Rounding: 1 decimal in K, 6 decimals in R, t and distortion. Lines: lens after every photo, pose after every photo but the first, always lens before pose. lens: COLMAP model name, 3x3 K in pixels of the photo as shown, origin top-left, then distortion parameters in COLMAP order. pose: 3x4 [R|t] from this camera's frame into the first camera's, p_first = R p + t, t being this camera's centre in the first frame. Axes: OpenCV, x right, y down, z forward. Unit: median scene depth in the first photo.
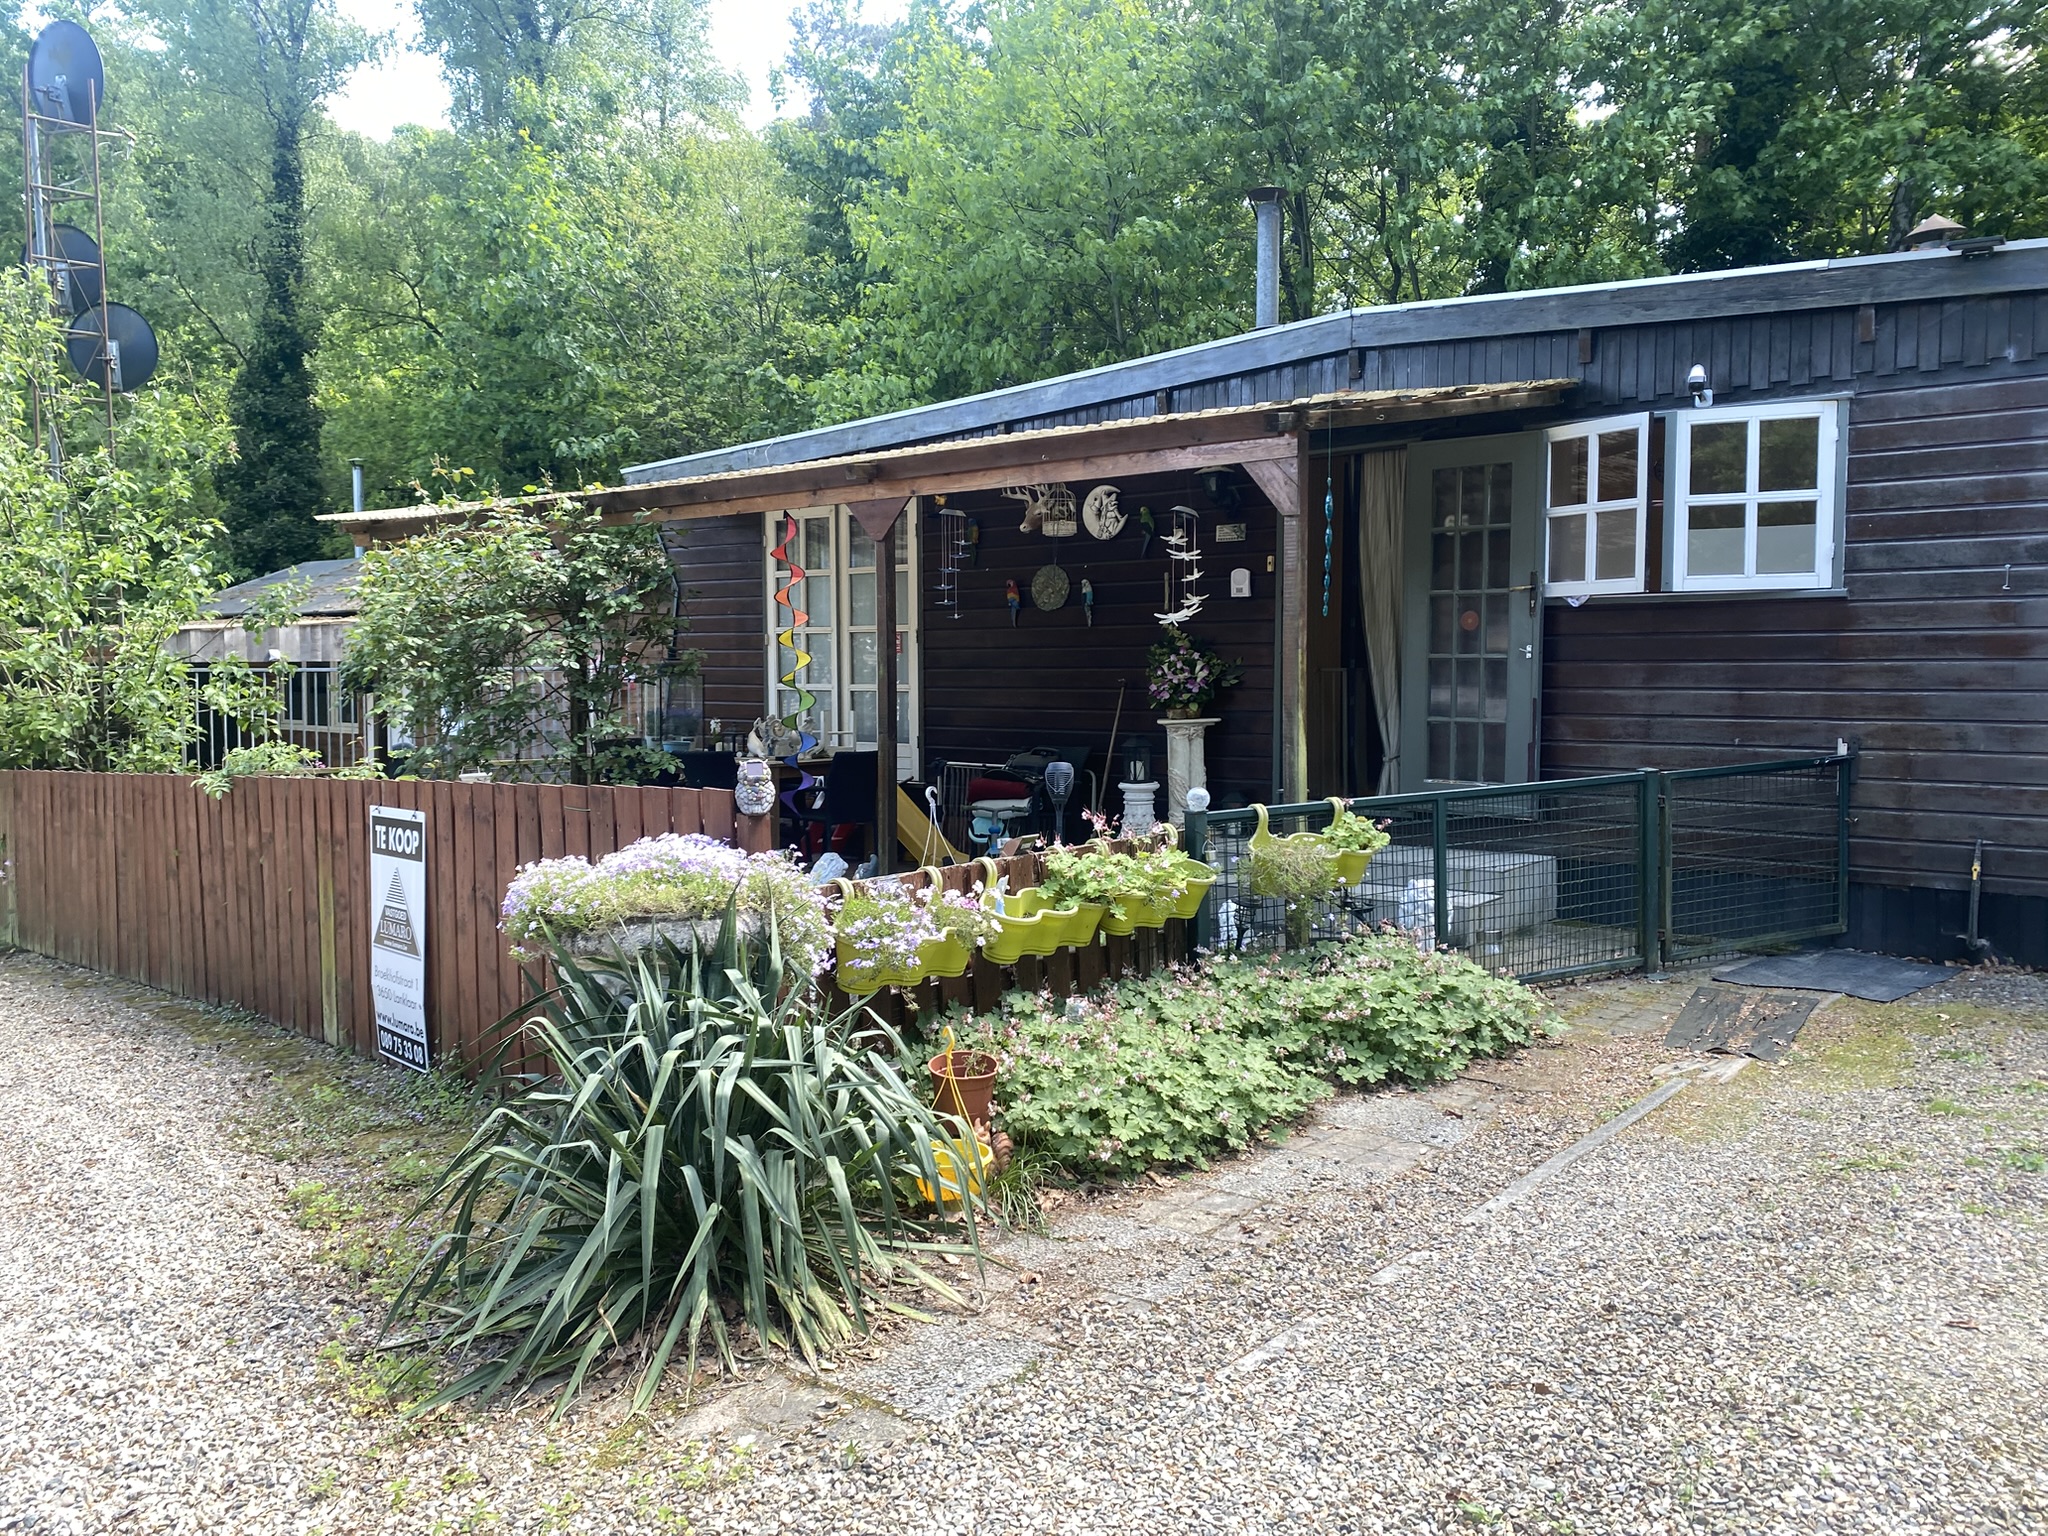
lens RADIAL K [[1538.0, 0, 1024.6], [0, 1538.0, 763.1], [0, 0, 1]] dist [0.009420, -0.008177]
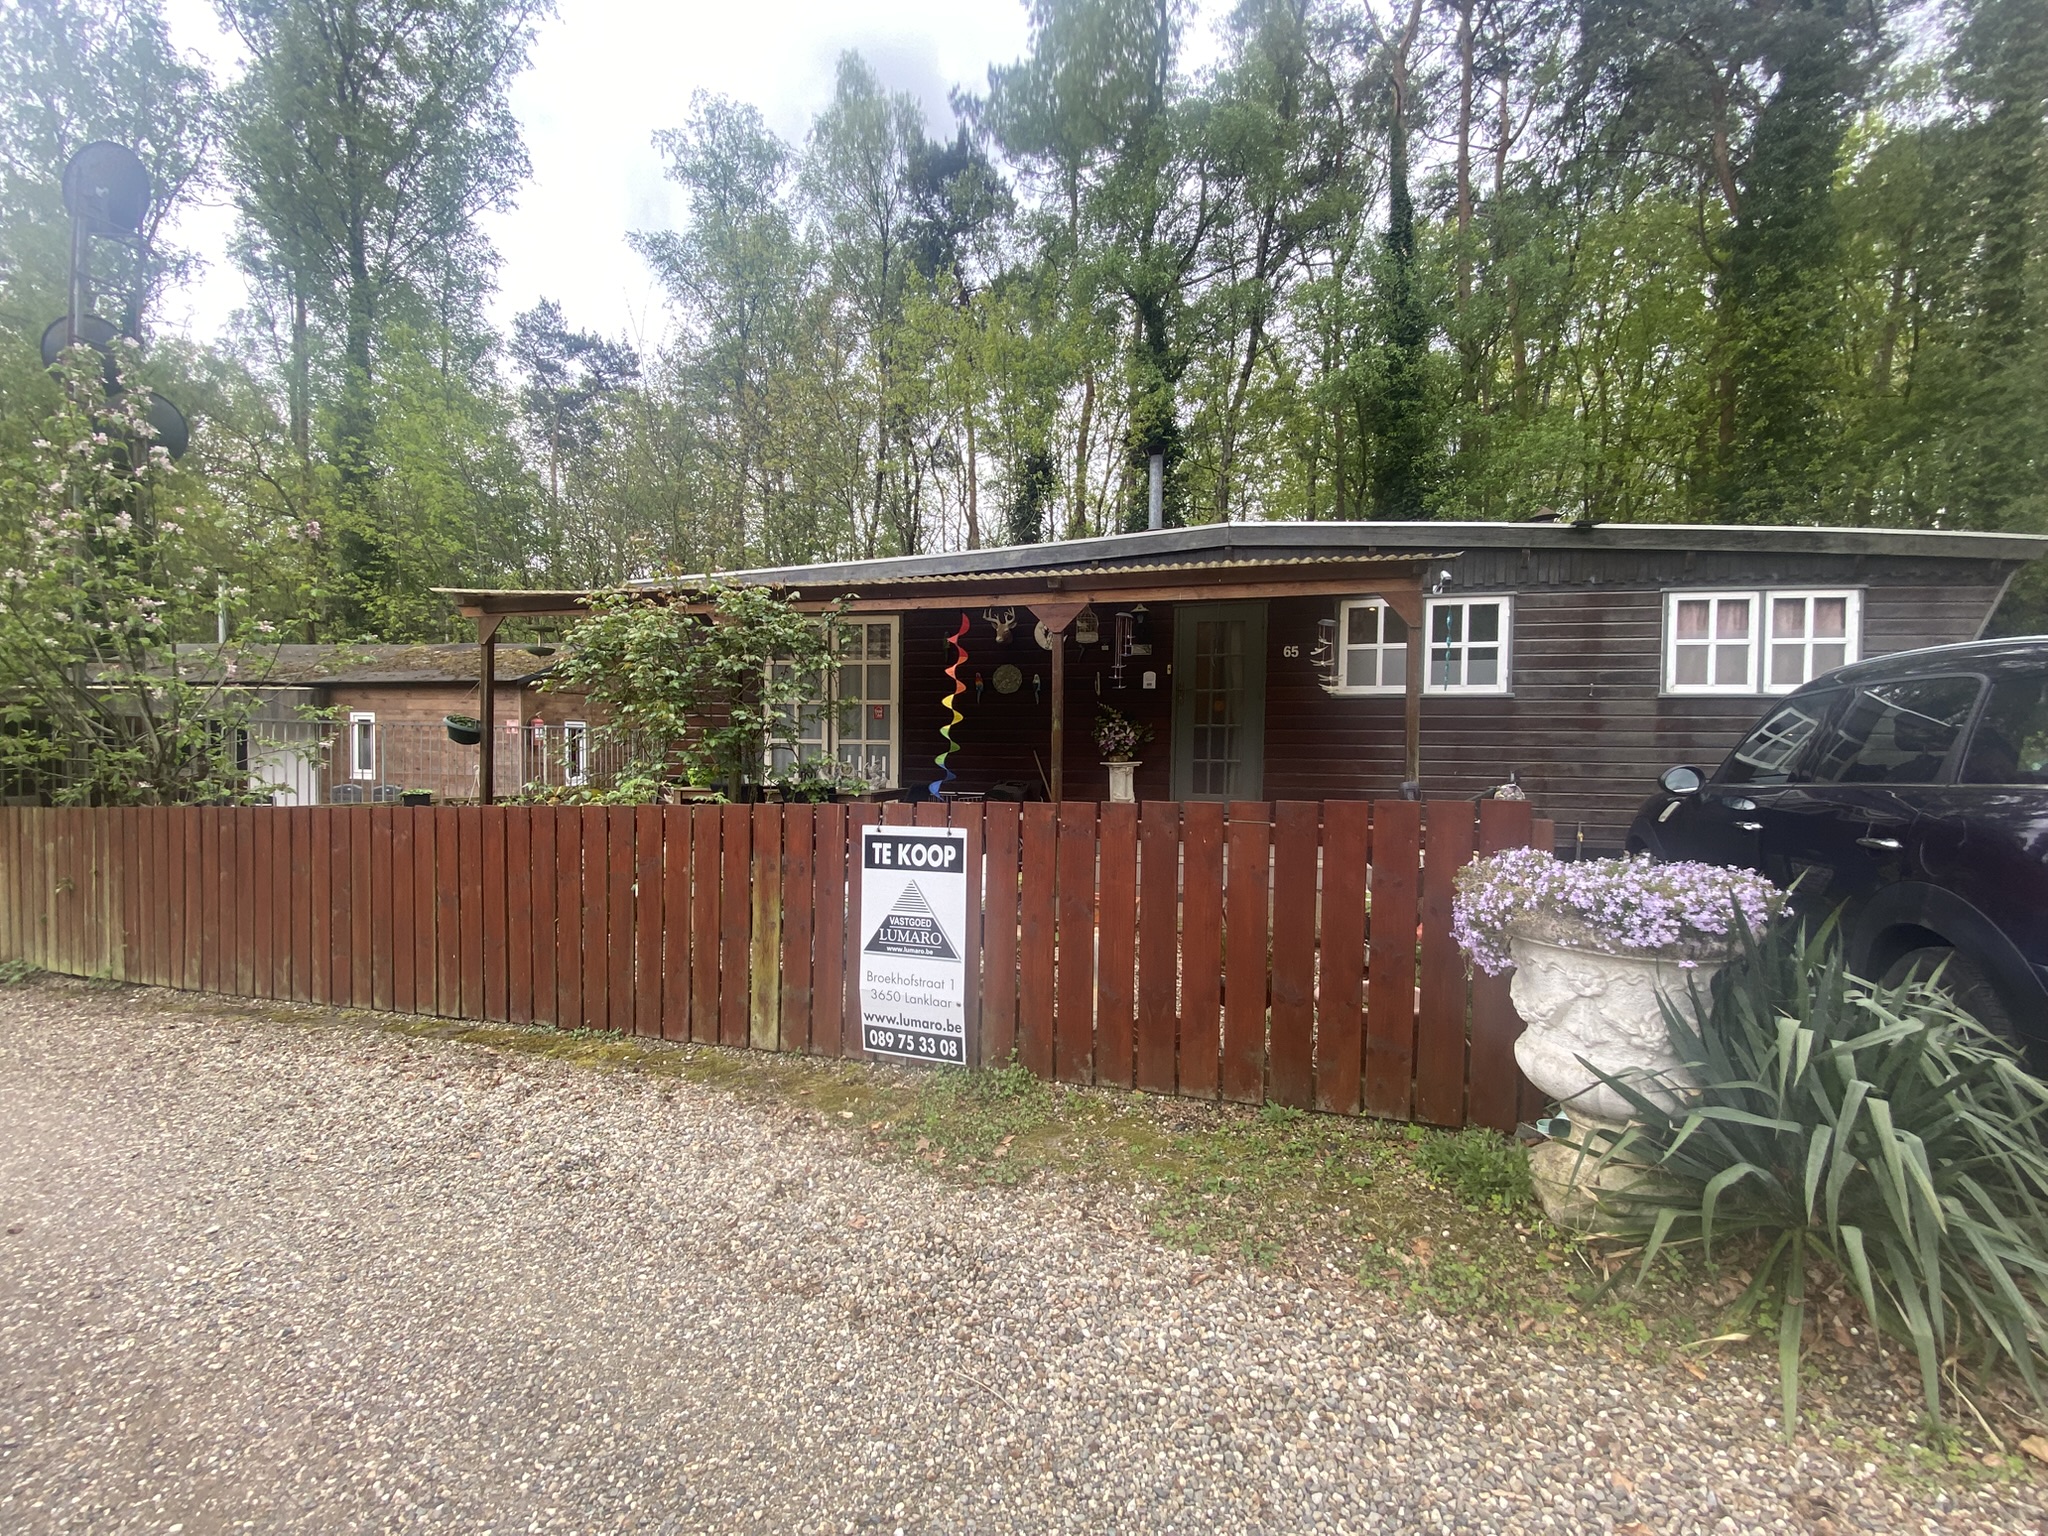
lens RADIAL K [[827.2, 0, 1023.5], [0, 827.2, 774.2], [0, 0, 1]] dist [0.002090, 0.000095]
pose [[0.895409, -0.001026, 0.445243, -0.484094], [0.014790, 0.999514, -0.027440, 0.007558], [-0.444998, 0.031155, 0.894989, 0.348026]]
